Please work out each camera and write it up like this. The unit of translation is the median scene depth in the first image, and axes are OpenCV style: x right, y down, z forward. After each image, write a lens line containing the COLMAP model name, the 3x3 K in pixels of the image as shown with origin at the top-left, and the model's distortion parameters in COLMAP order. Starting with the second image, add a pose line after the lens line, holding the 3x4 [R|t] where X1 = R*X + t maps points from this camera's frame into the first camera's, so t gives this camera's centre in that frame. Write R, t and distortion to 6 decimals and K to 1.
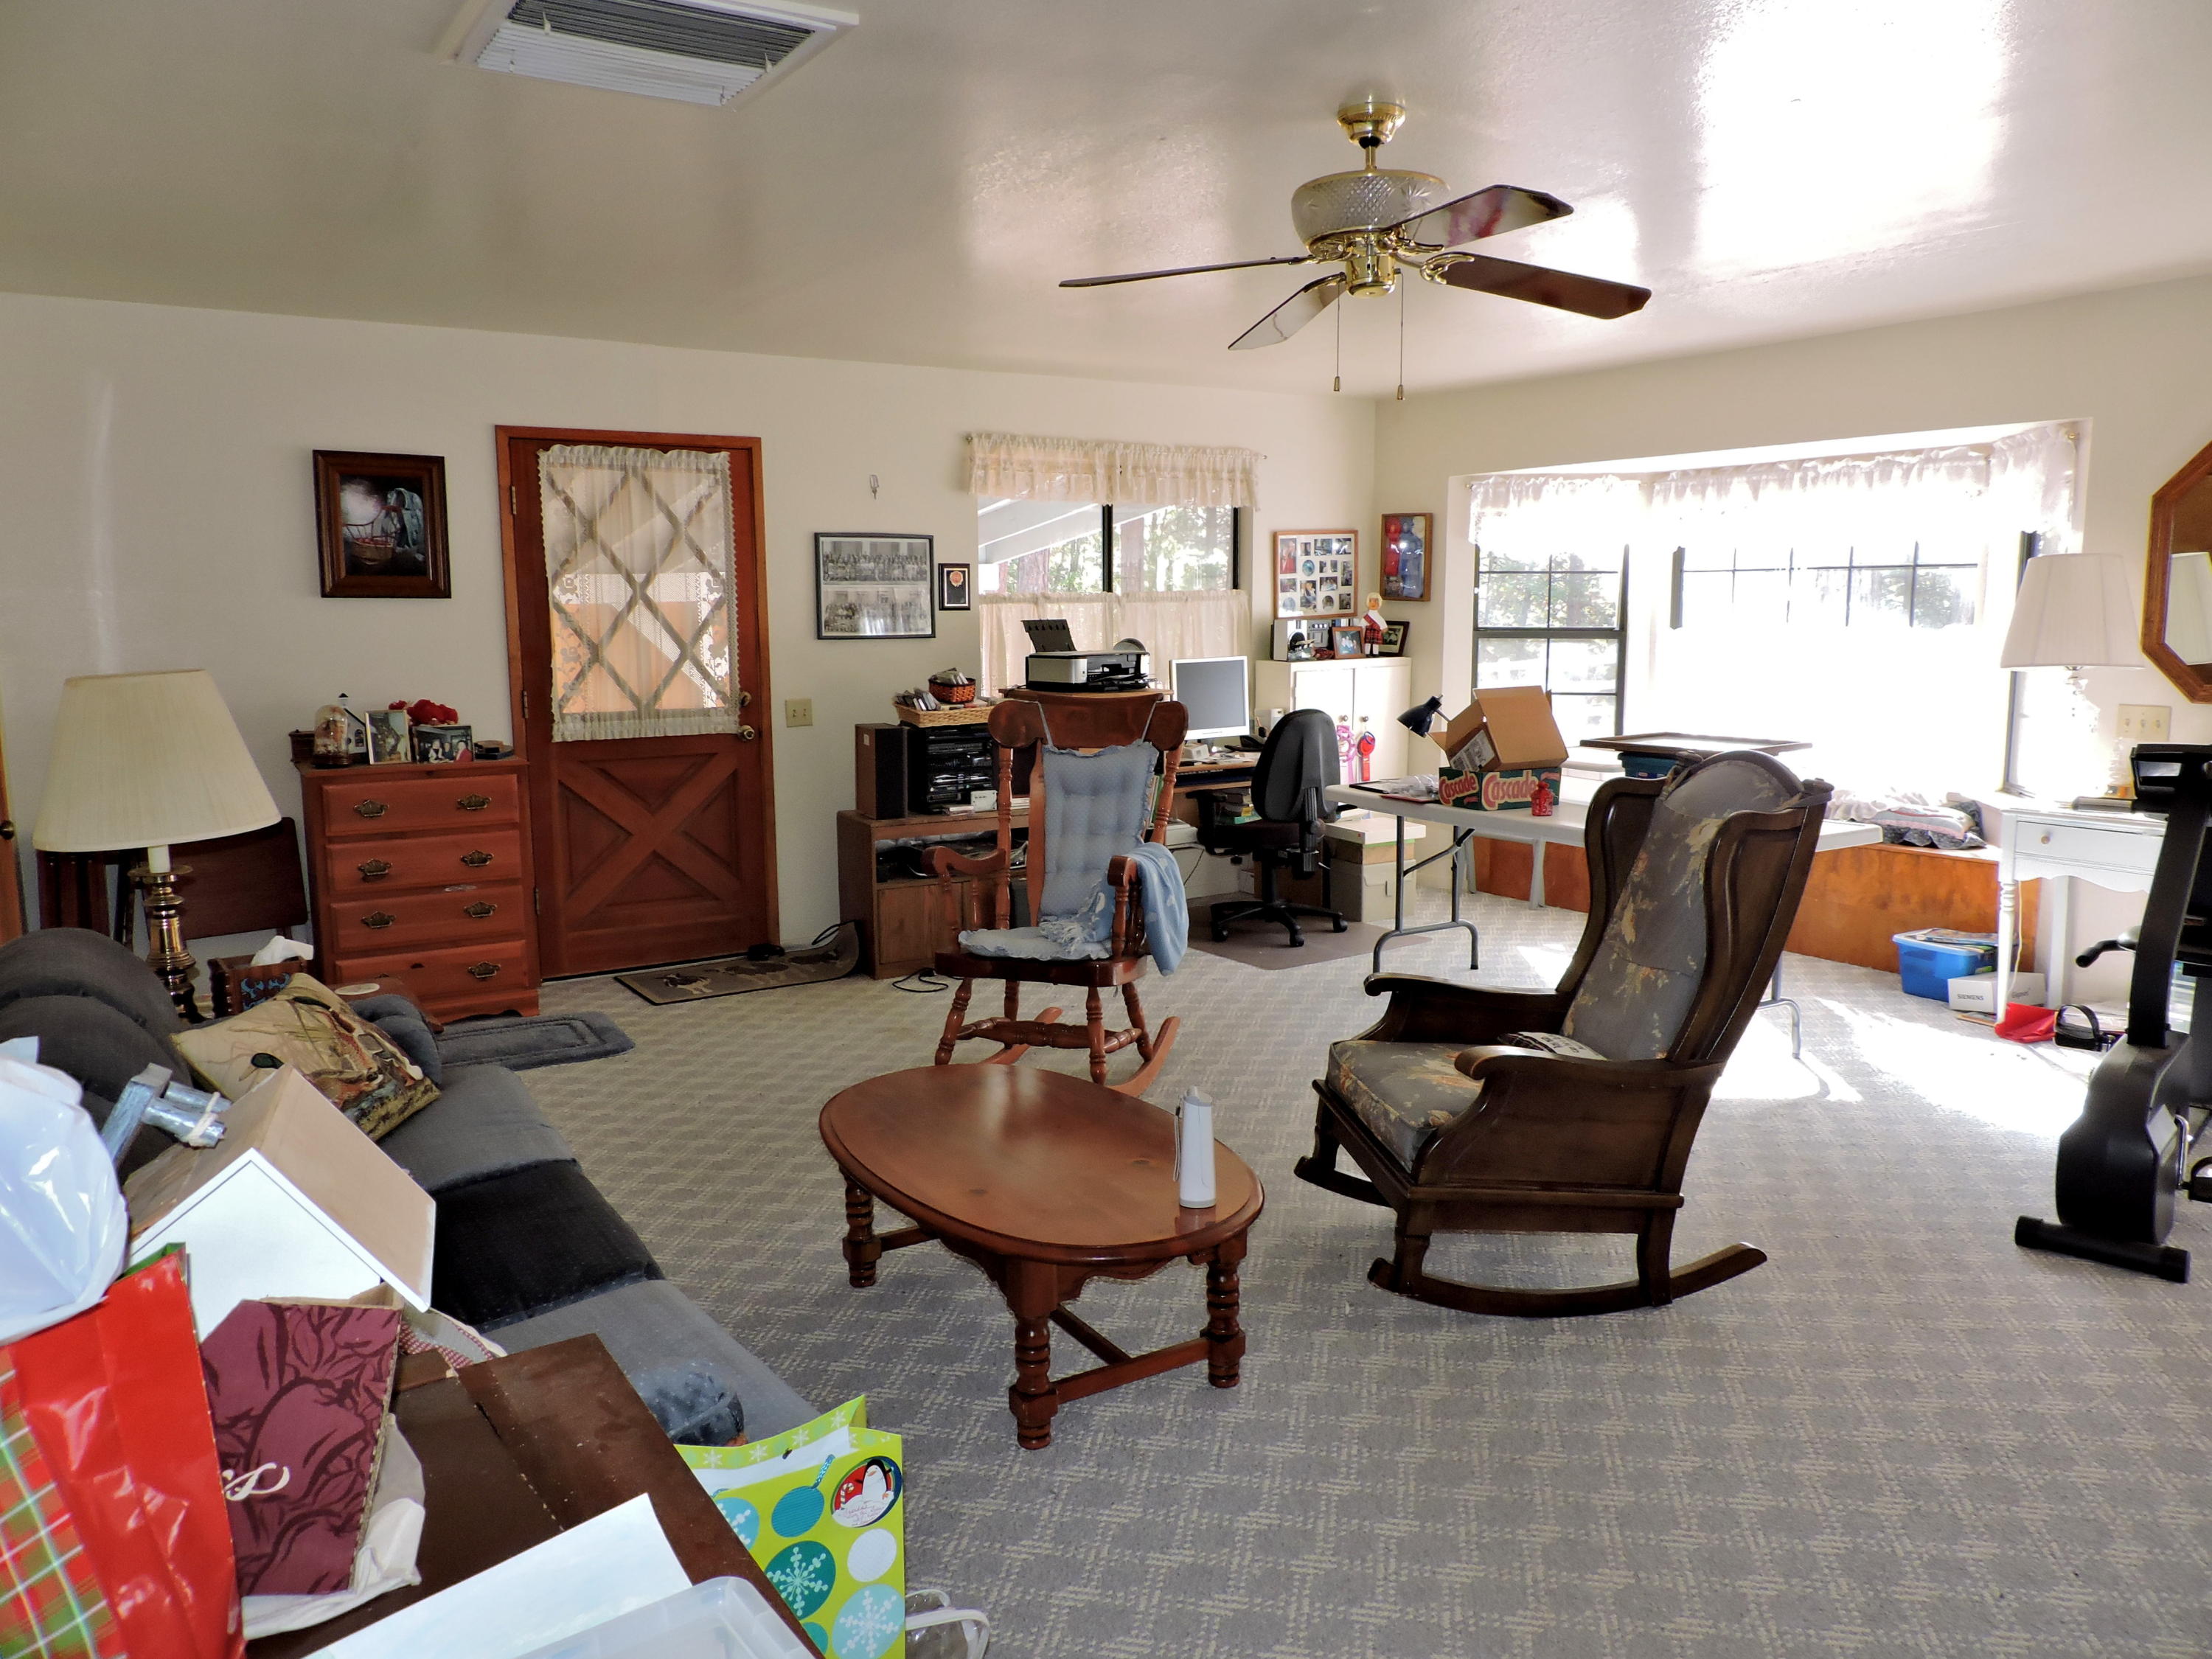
lens RADIAL K [[1567.1, 0, 1106.0], [0, 1567.1, 829.5], [0, 0, 1]] dist [-0.014039, 0.002114]
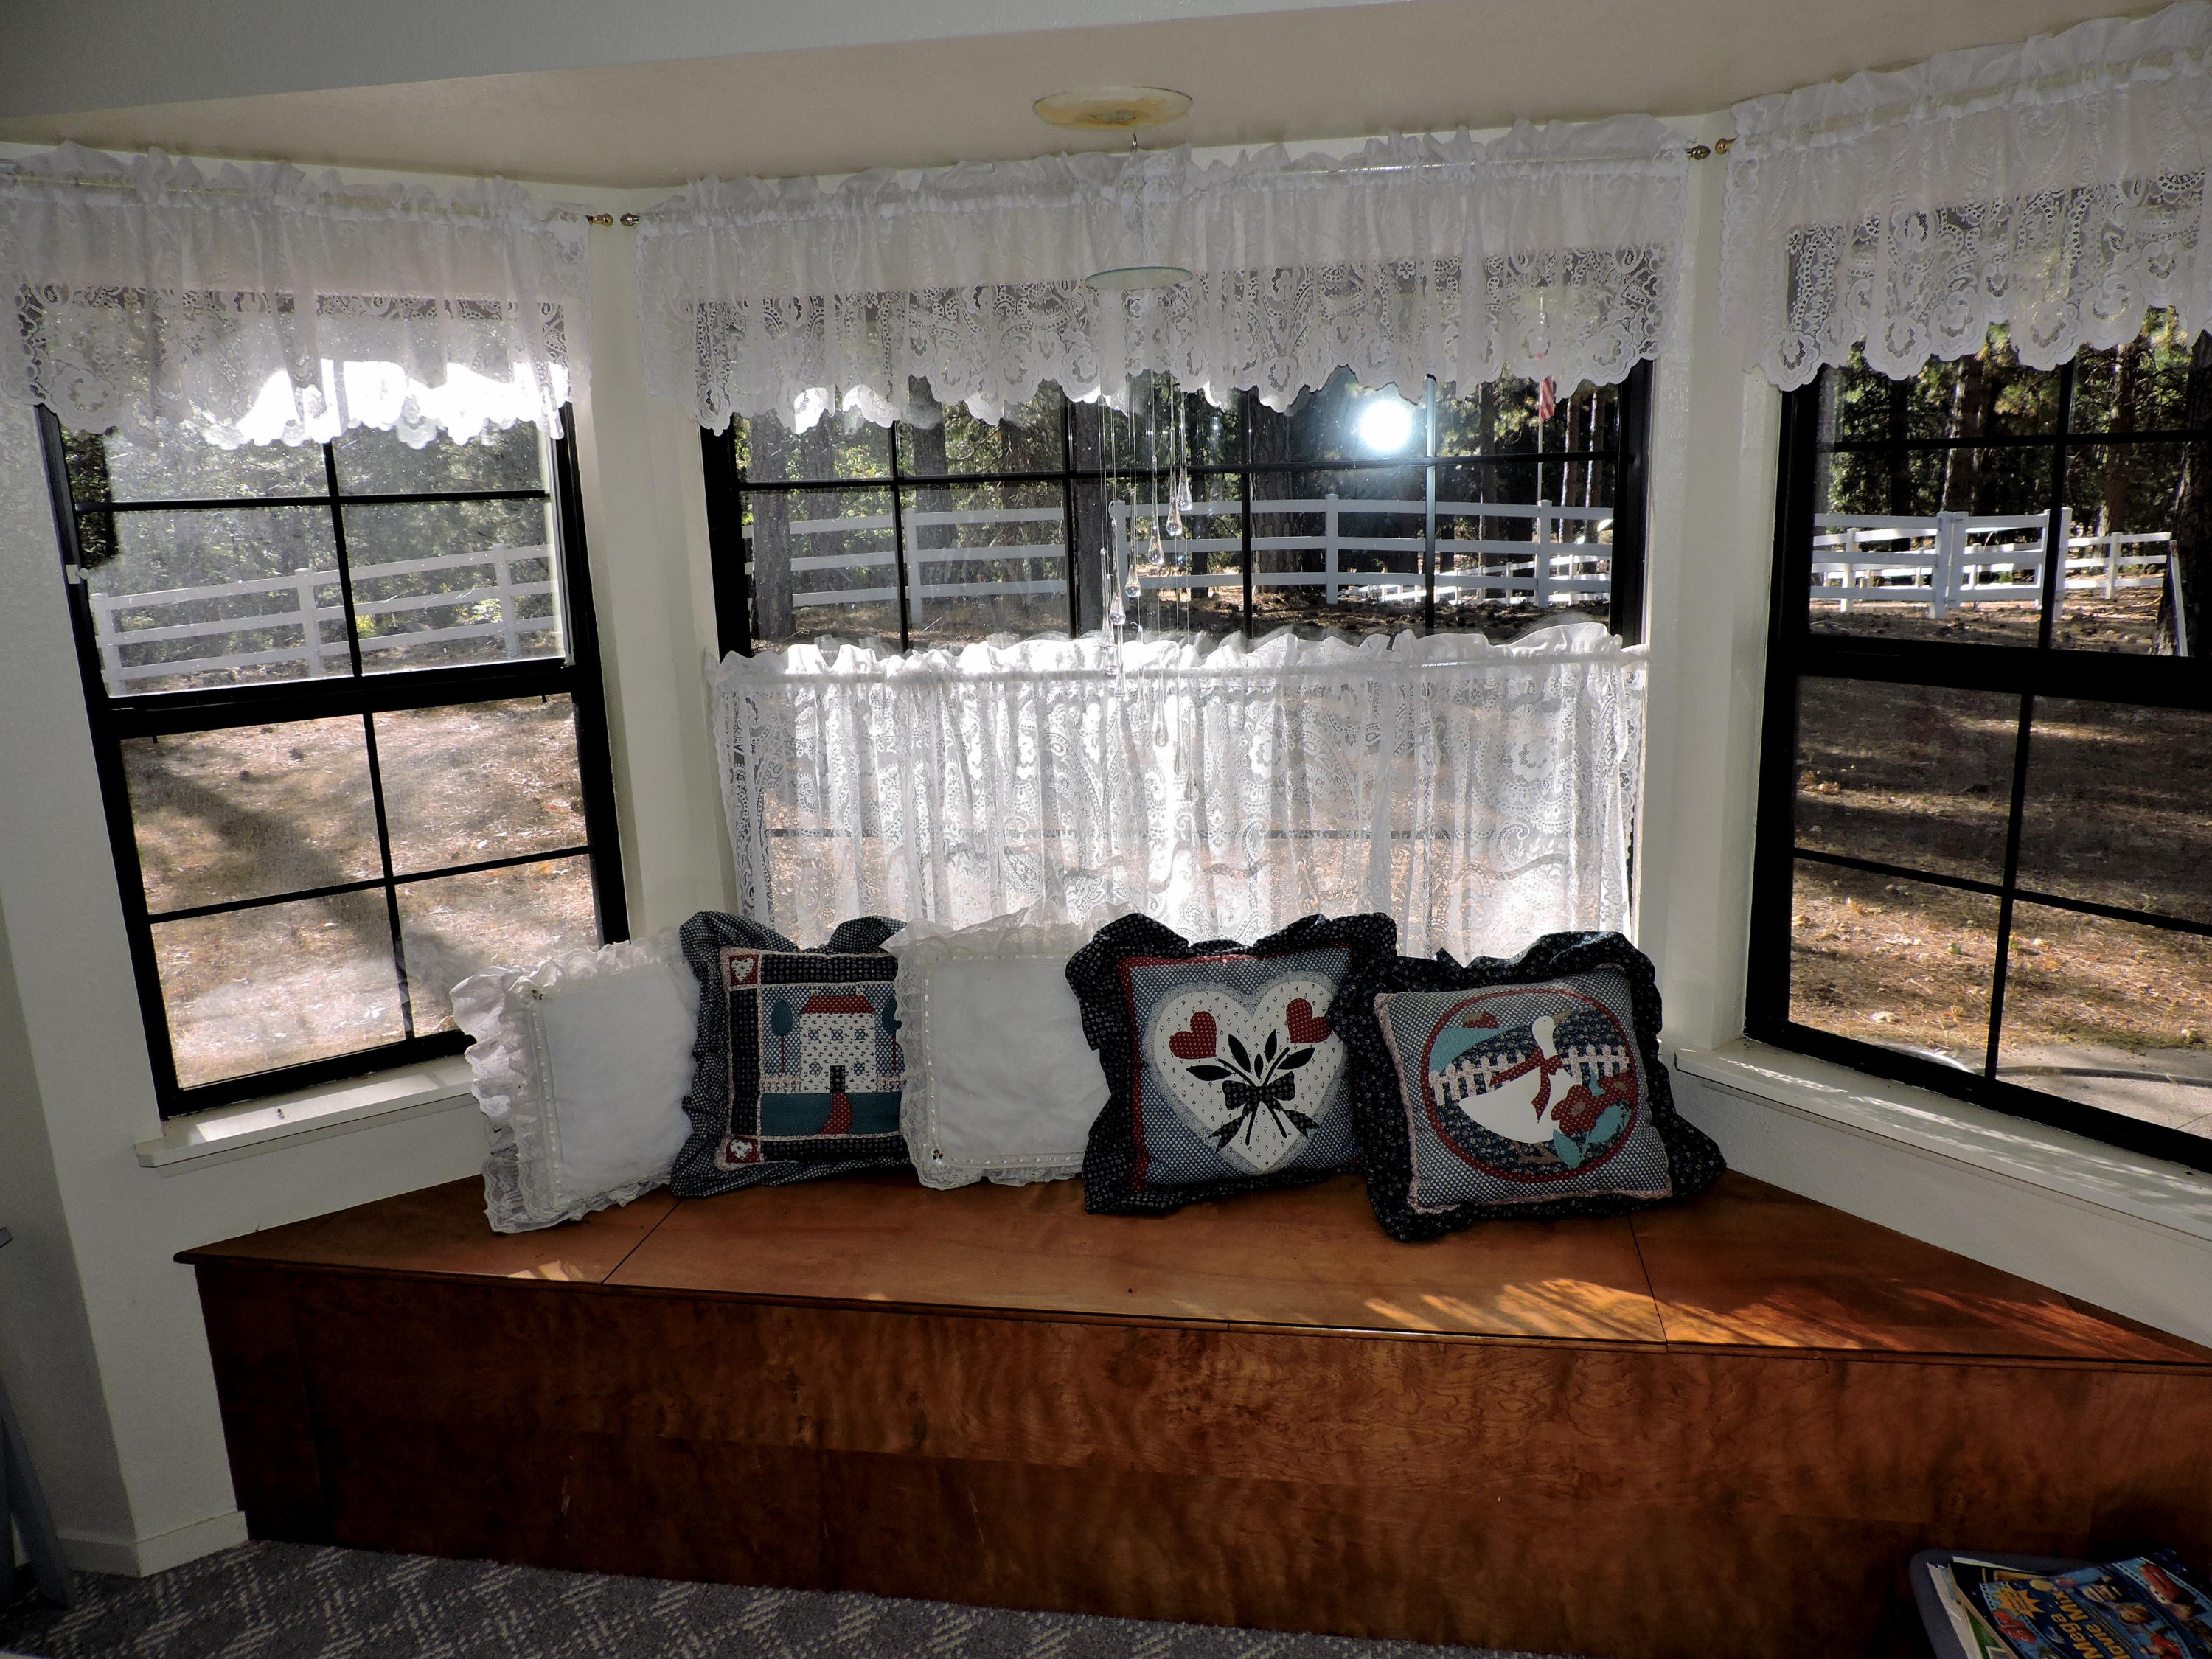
lens RADIAL K [[1567.1, 0, 1106.0], [0, 1567.1, 829.5], [0, 0, 1]] dist [-0.014039, 0.002114]
pose [[0.693699, -0.172038, 0.699417, 0.164361], [0.141451, 0.984685, 0.101913, -0.111795], [-0.706239, 0.028236, 0.707410, 0.682246]]
